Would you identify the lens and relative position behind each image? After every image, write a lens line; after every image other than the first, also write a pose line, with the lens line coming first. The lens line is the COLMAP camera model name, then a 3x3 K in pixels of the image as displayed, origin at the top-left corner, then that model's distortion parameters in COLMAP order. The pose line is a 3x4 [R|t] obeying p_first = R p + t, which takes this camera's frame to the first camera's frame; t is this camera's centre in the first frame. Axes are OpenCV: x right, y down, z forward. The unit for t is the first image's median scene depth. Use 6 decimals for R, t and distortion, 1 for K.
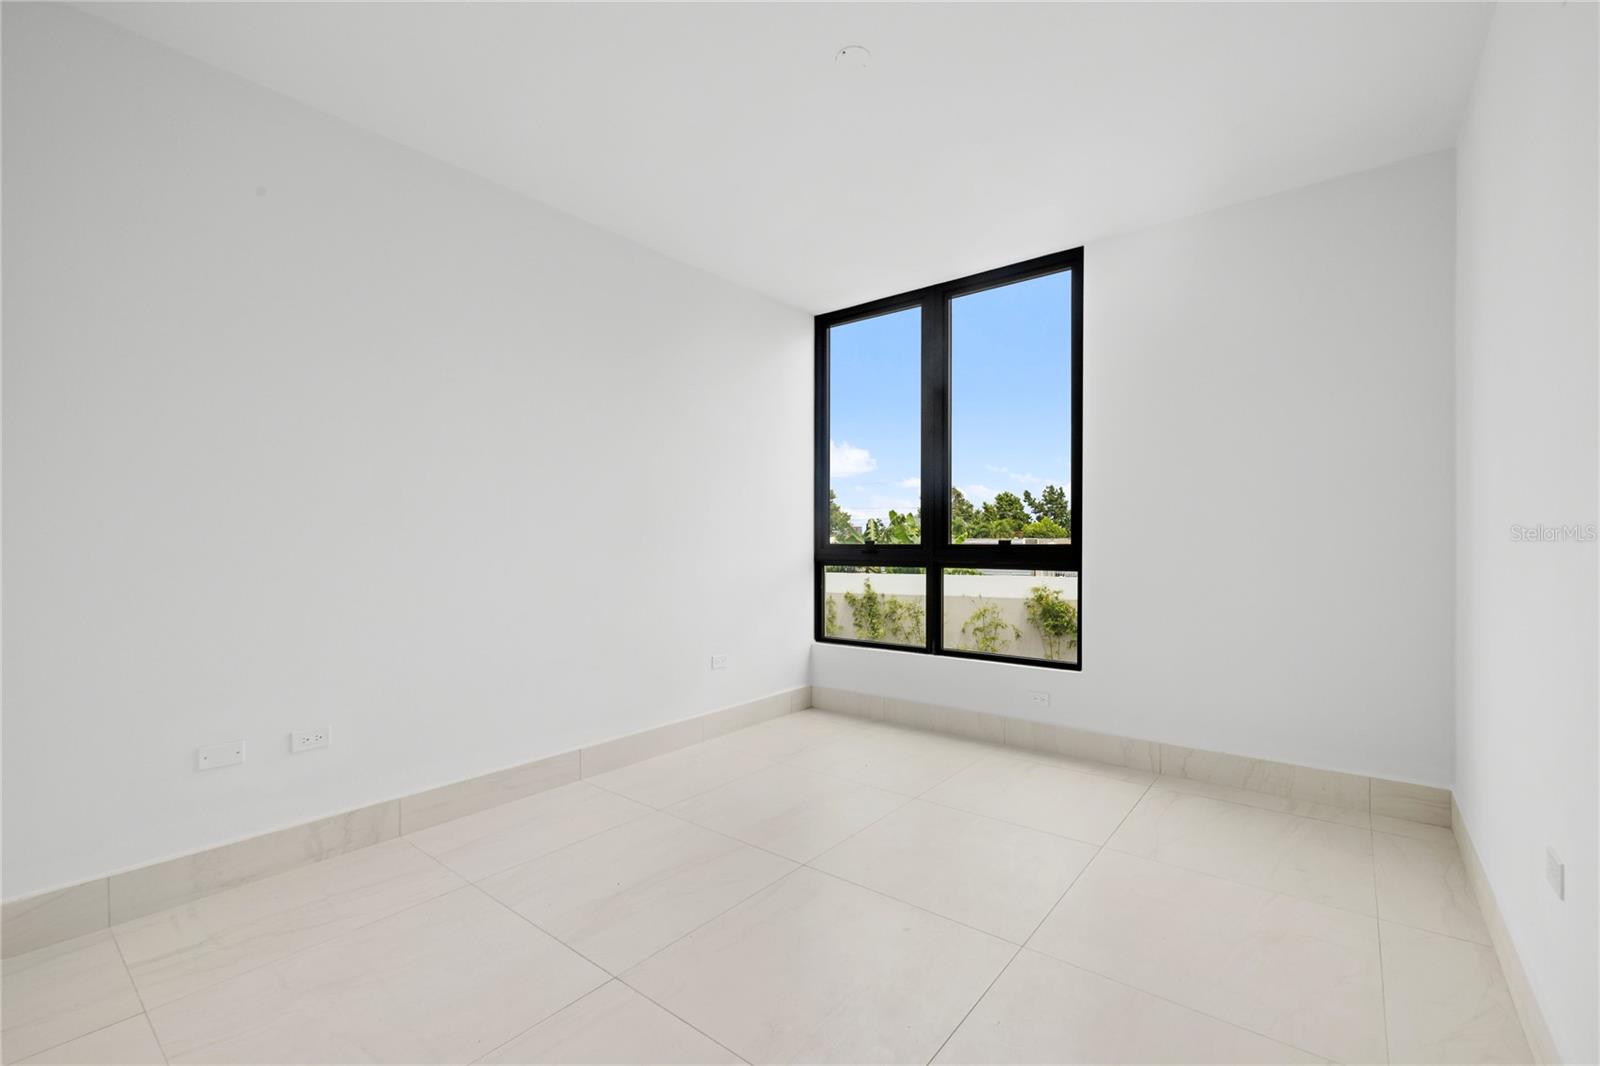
lens RADIAL K [[694.1, 0, 799.4], [0, 694.1, 541.2], [0, 0, 1]] dist [0.000535, 0.000907]
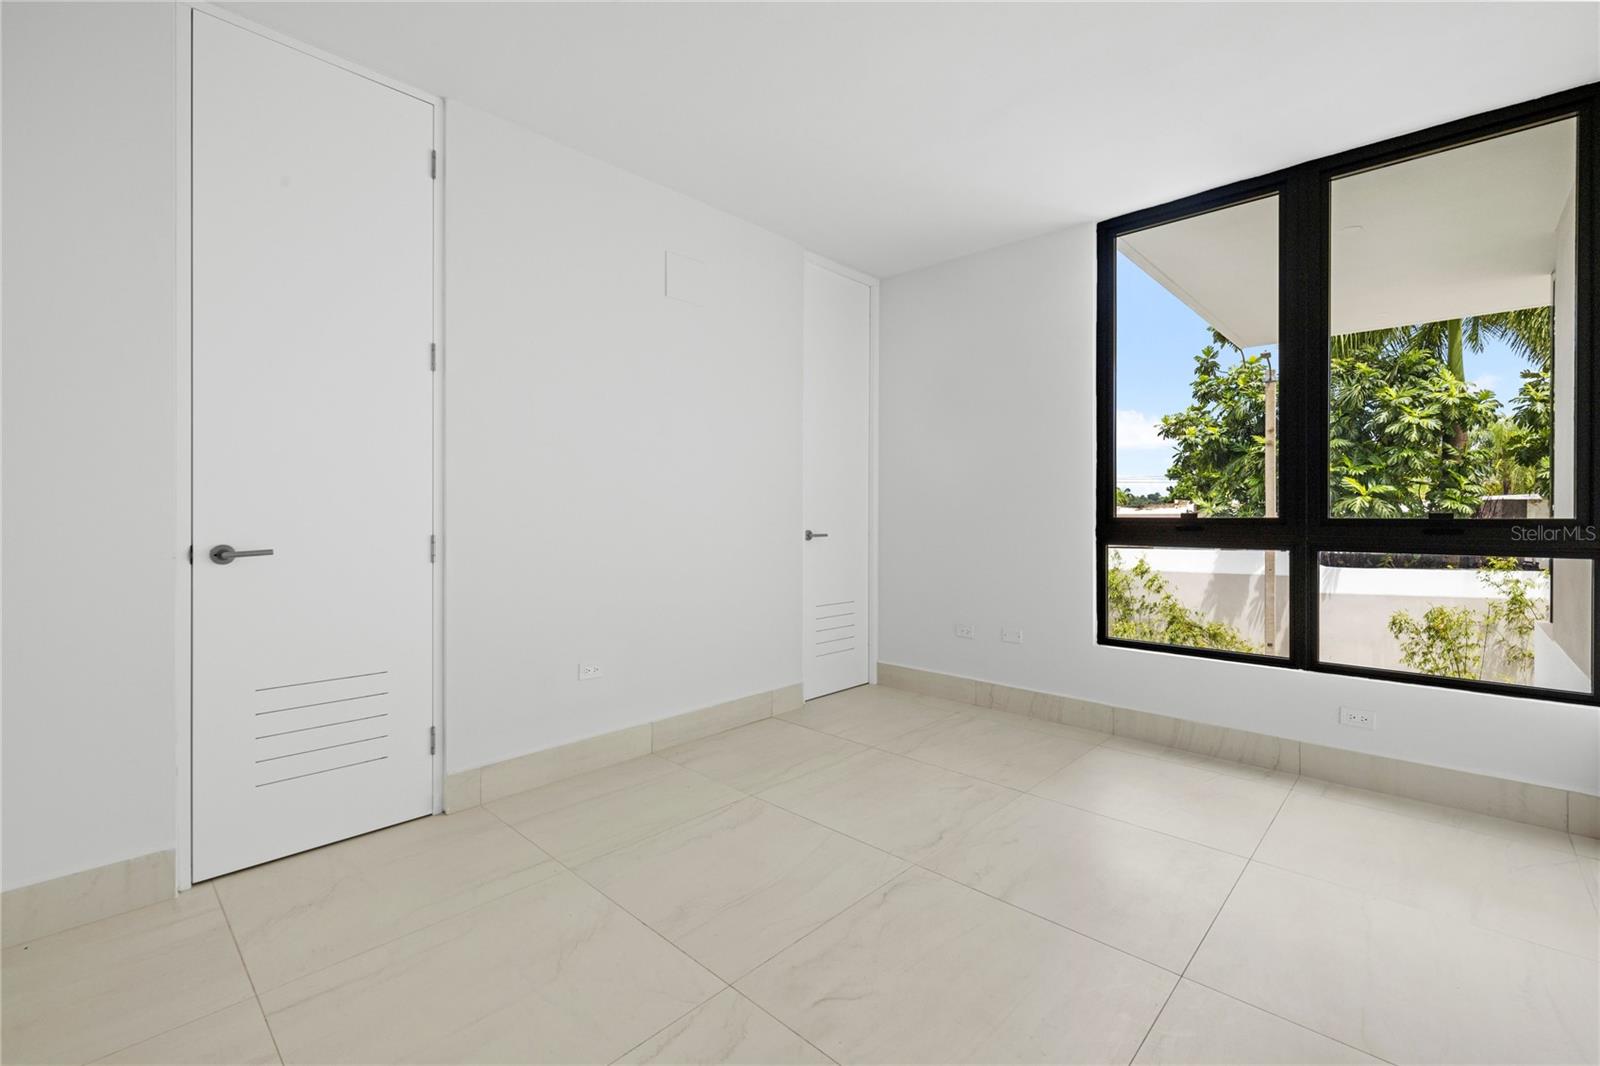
lens RADIAL K [[694.1, 0, 787.5], [0, 694.1, 511.6], [0, 0, 1]] dist [0.000535, 0.000907]
pose [[0.996162, 0.002711, -0.087488, -0.281213], [-0.003099, 0.999986, -0.004291, 0.002255], [0.087475, 0.004545, 0.996156, 0.223383]]
